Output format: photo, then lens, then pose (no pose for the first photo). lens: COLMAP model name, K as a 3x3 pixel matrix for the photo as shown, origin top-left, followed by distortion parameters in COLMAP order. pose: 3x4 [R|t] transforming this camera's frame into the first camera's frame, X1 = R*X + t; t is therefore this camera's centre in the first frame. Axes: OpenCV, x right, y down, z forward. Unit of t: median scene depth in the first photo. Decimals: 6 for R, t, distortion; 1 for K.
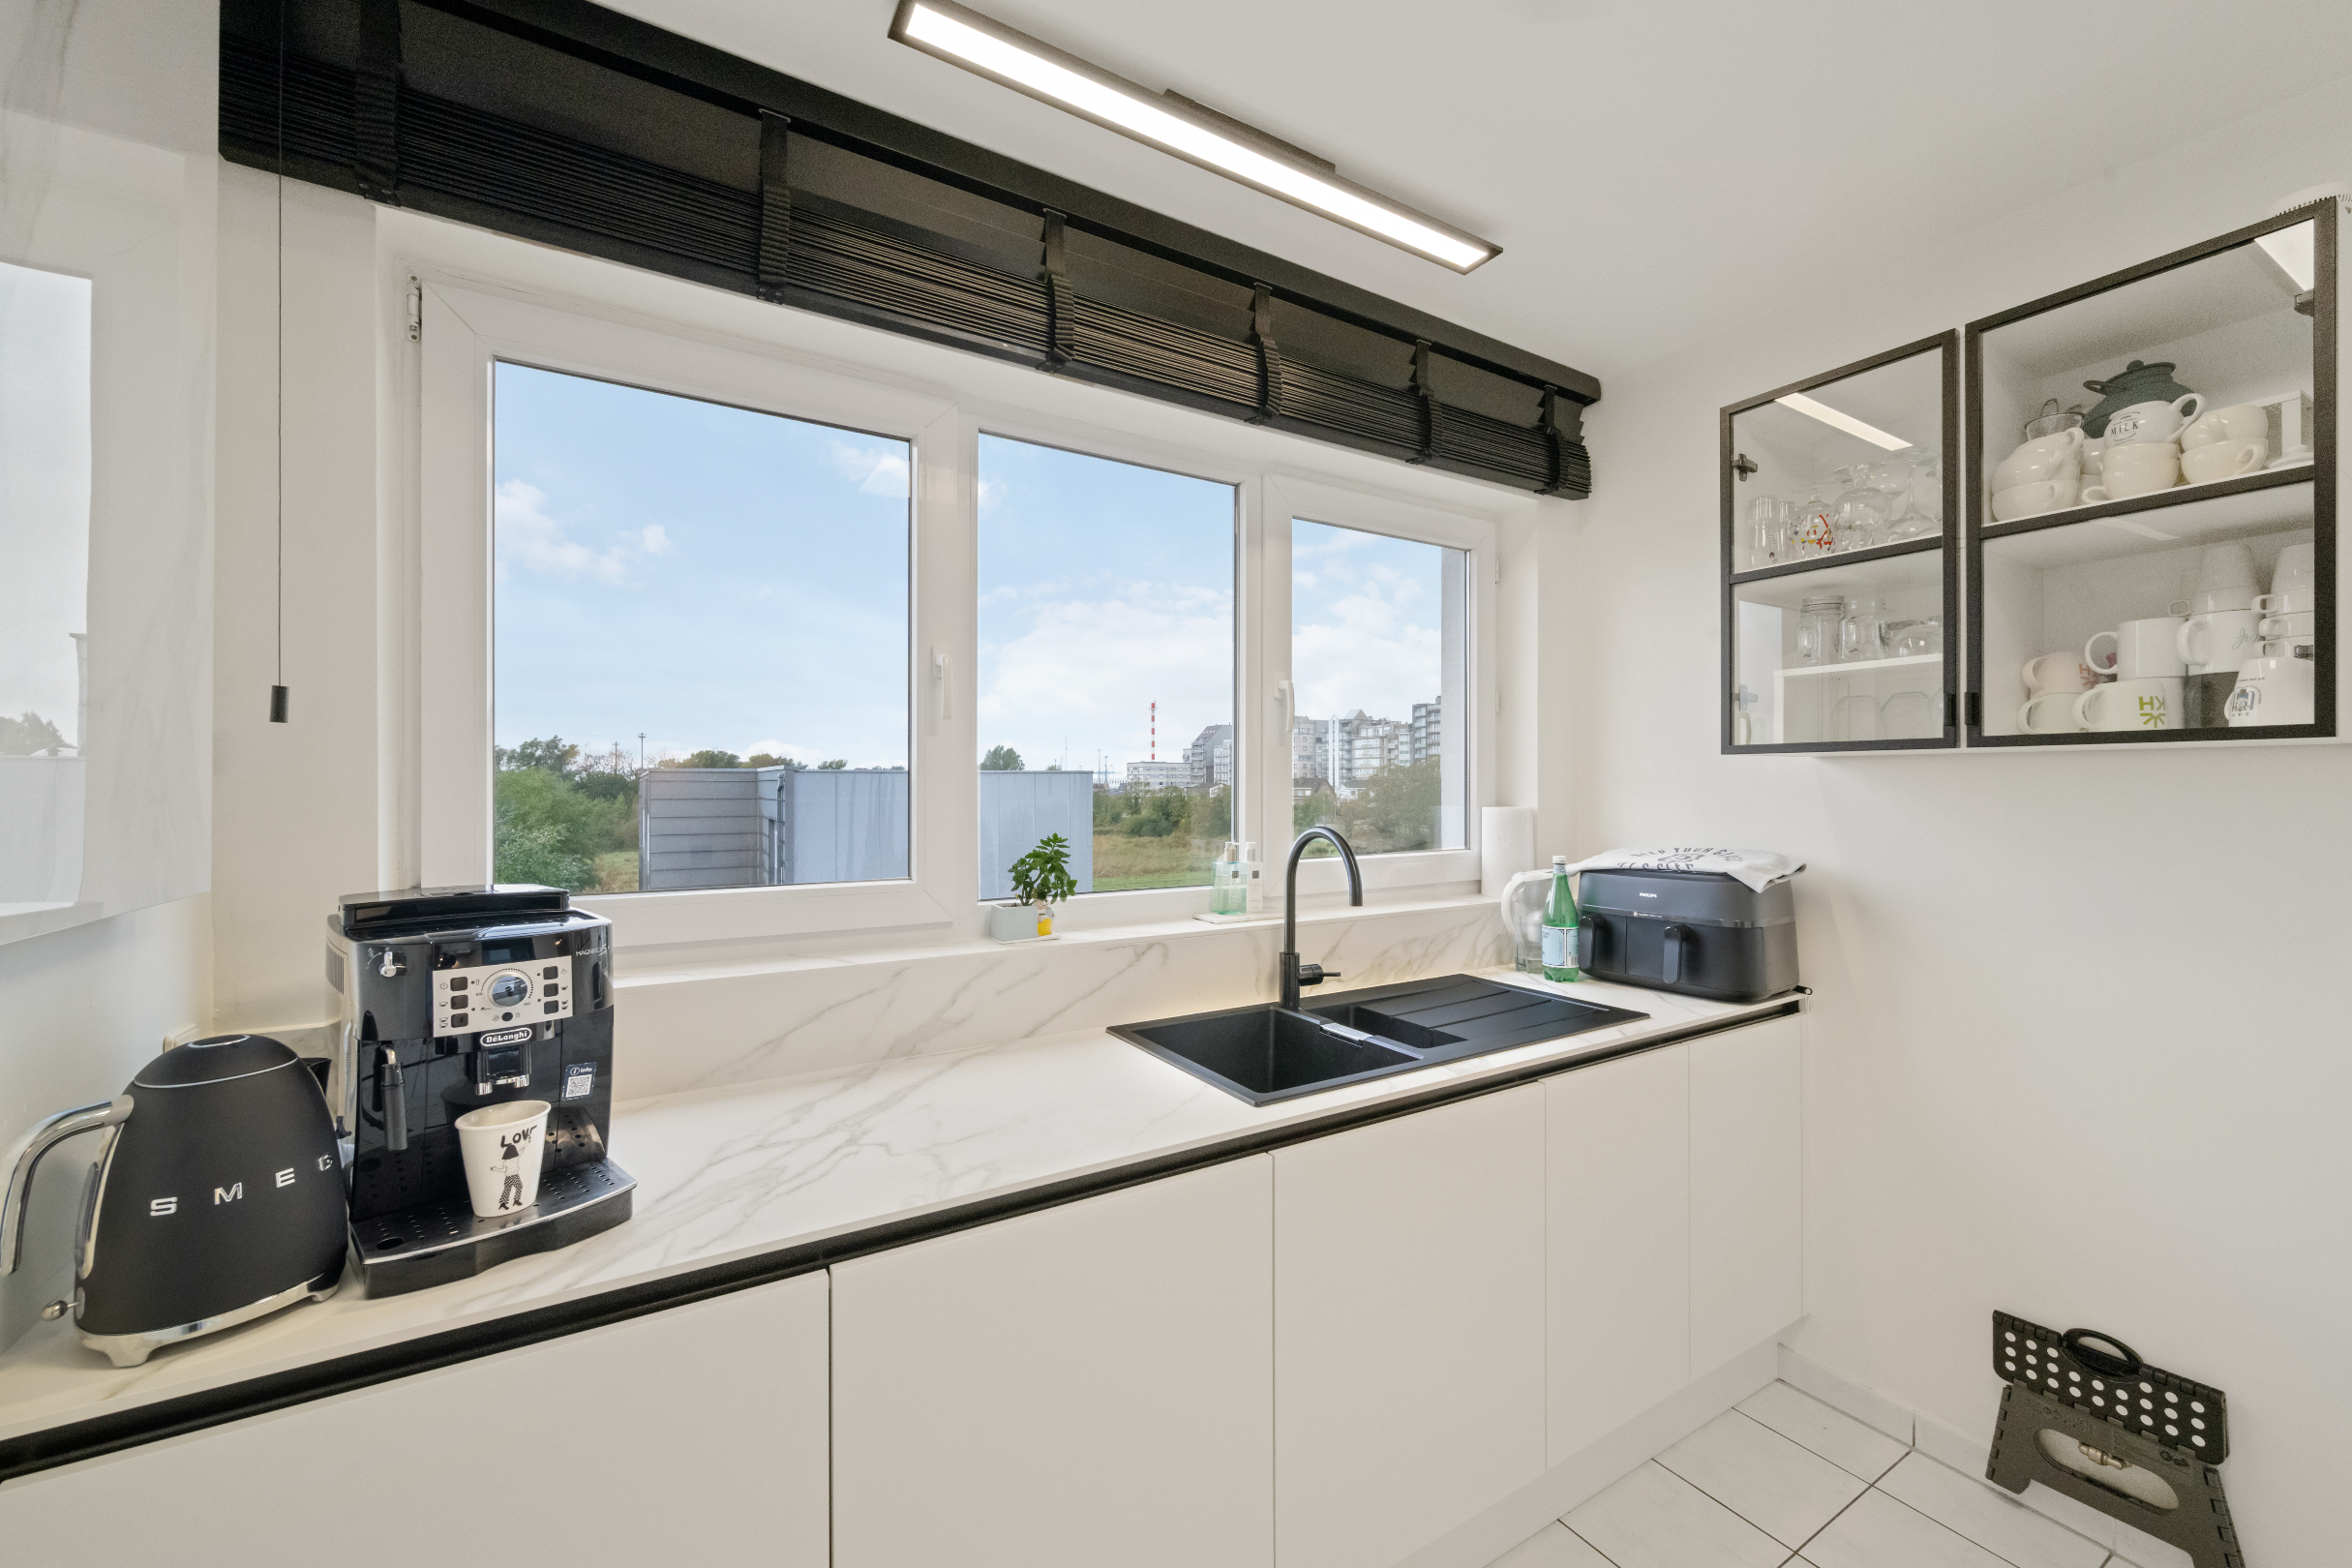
lens RADIAL K [[908.0, 0, 1176.0], [0, 908.0, 784.0], [0, 0, 1]] dist [-0.001398, -0.000263]
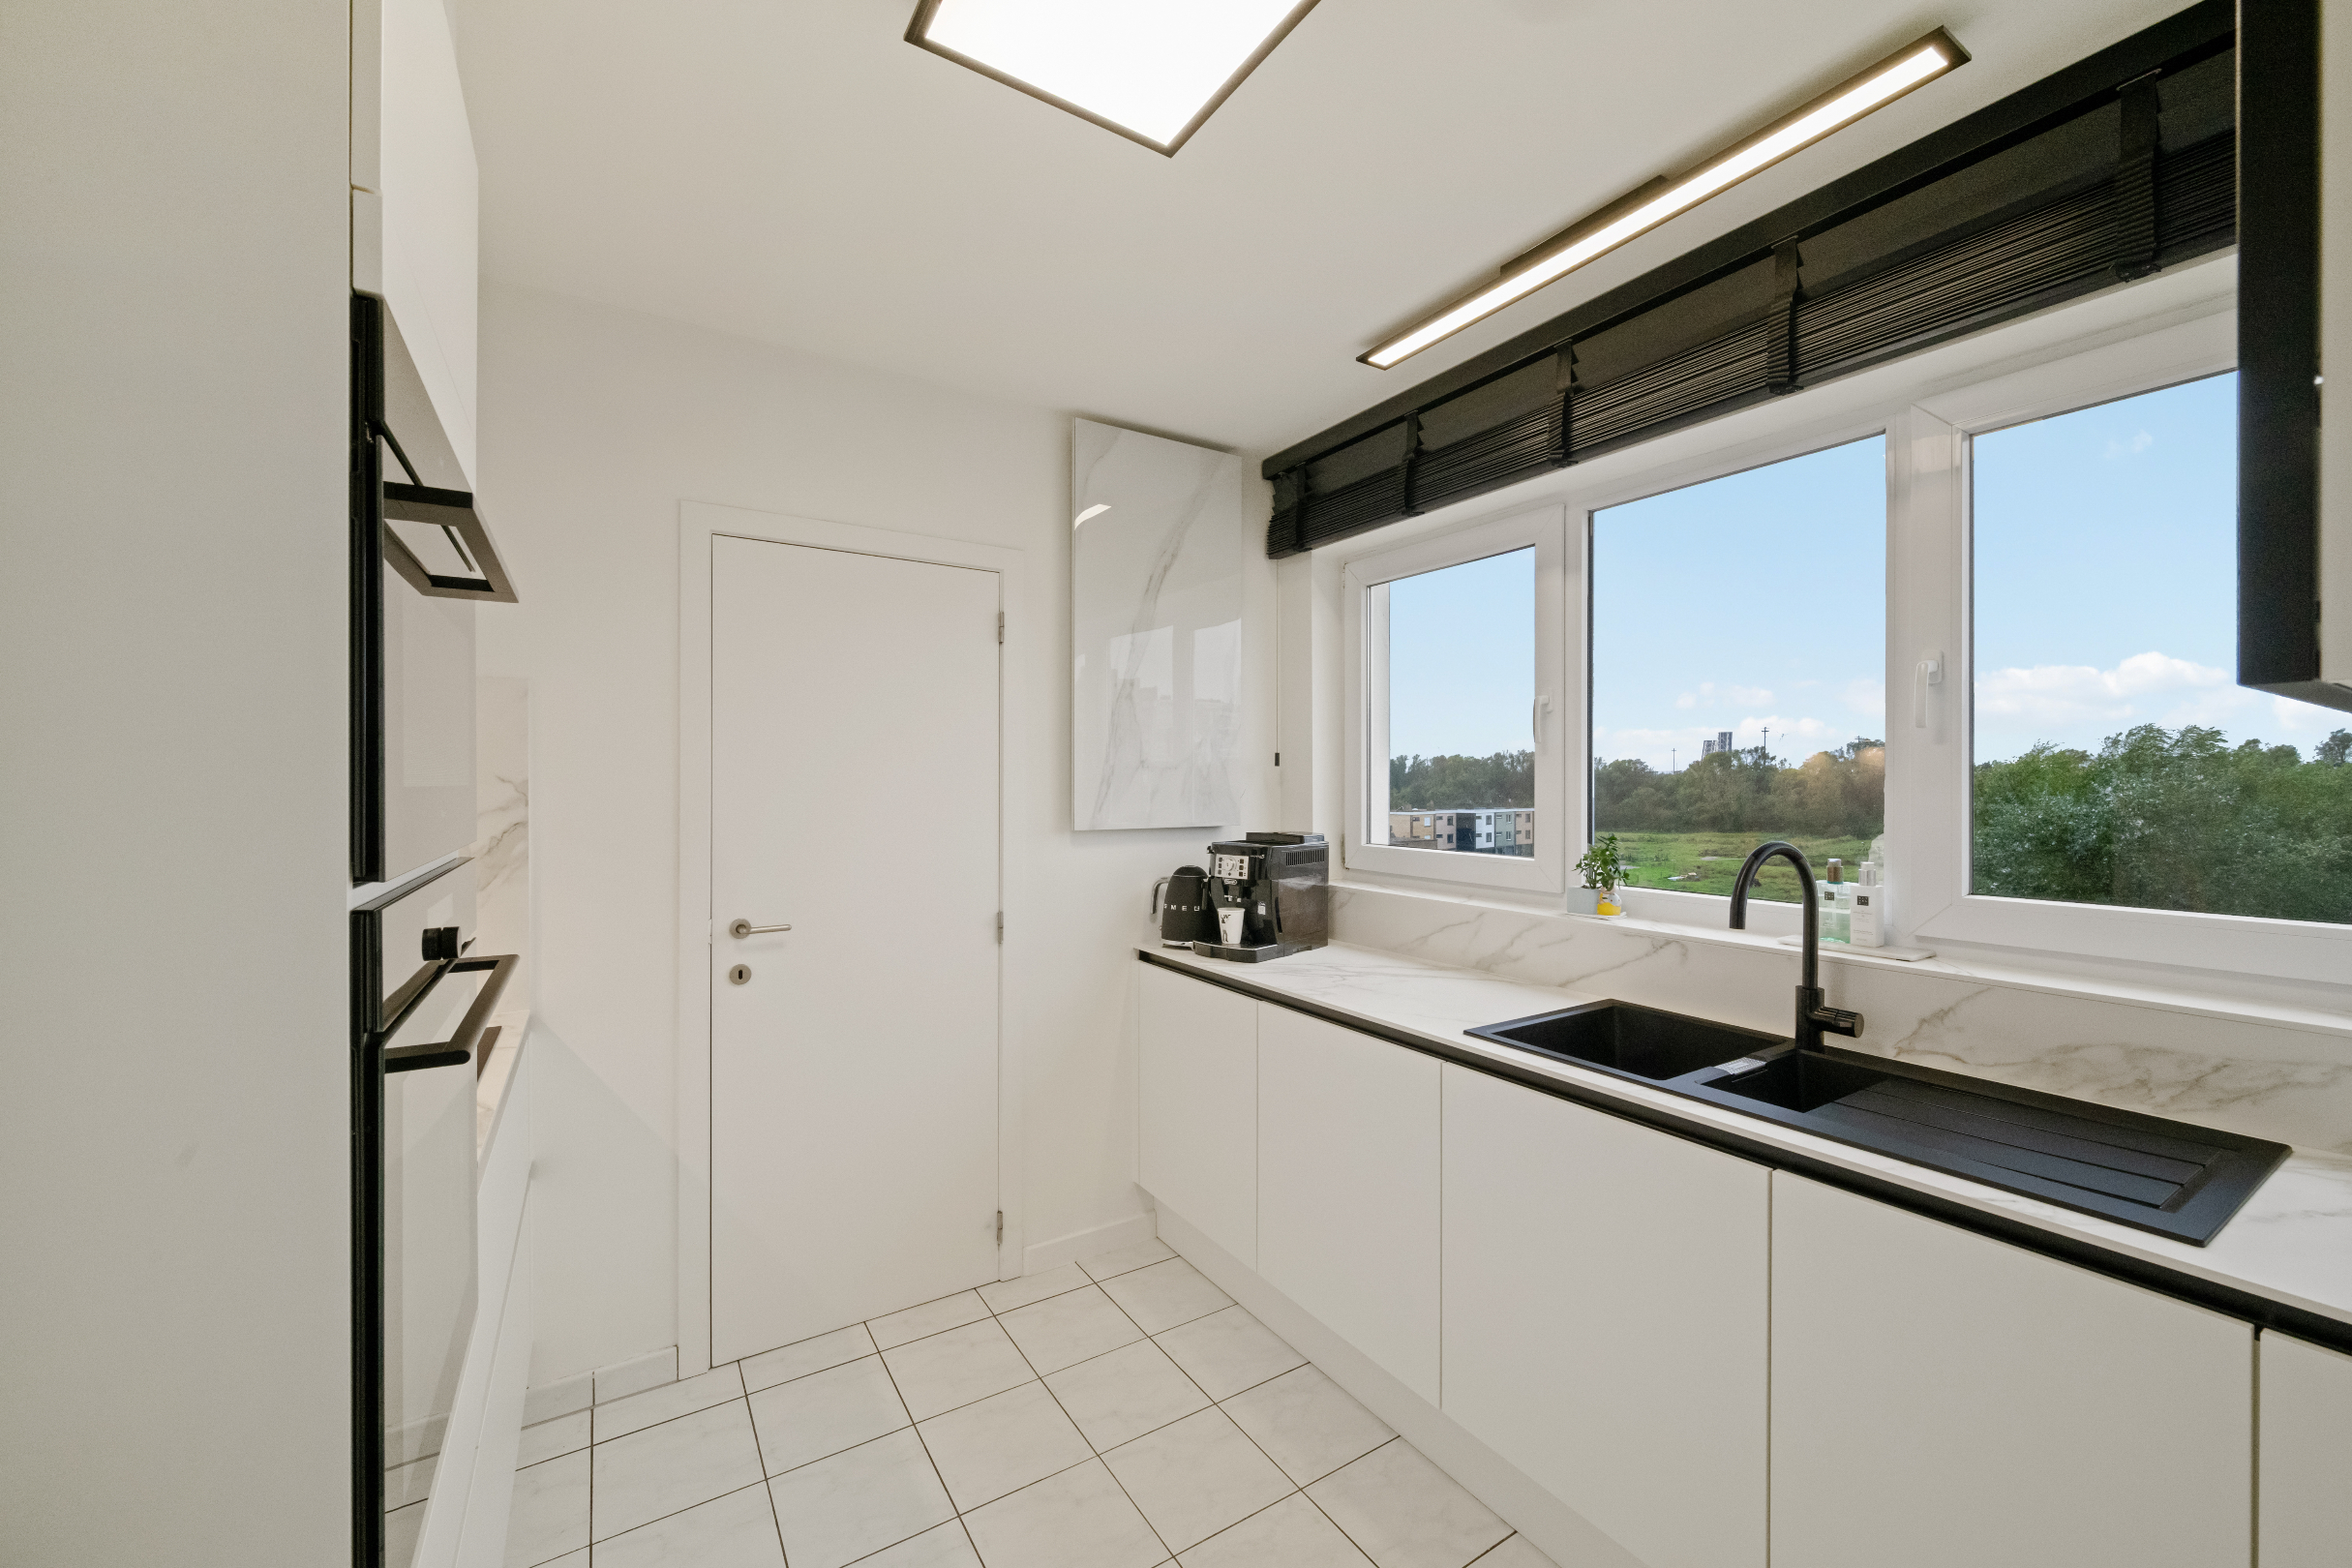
lens RADIAL K [[908.0, 0, 1176.0], [0, 908.0, 784.0], [0, 0, 1]] dist [-0.001398, -0.000263]
pose [[0.017491, 0.001906, -0.999845, 1.166285], [0.001850, 0.999996, 0.001939, -0.014516], [0.999845, -0.001884, 0.017488, 0.445134]]
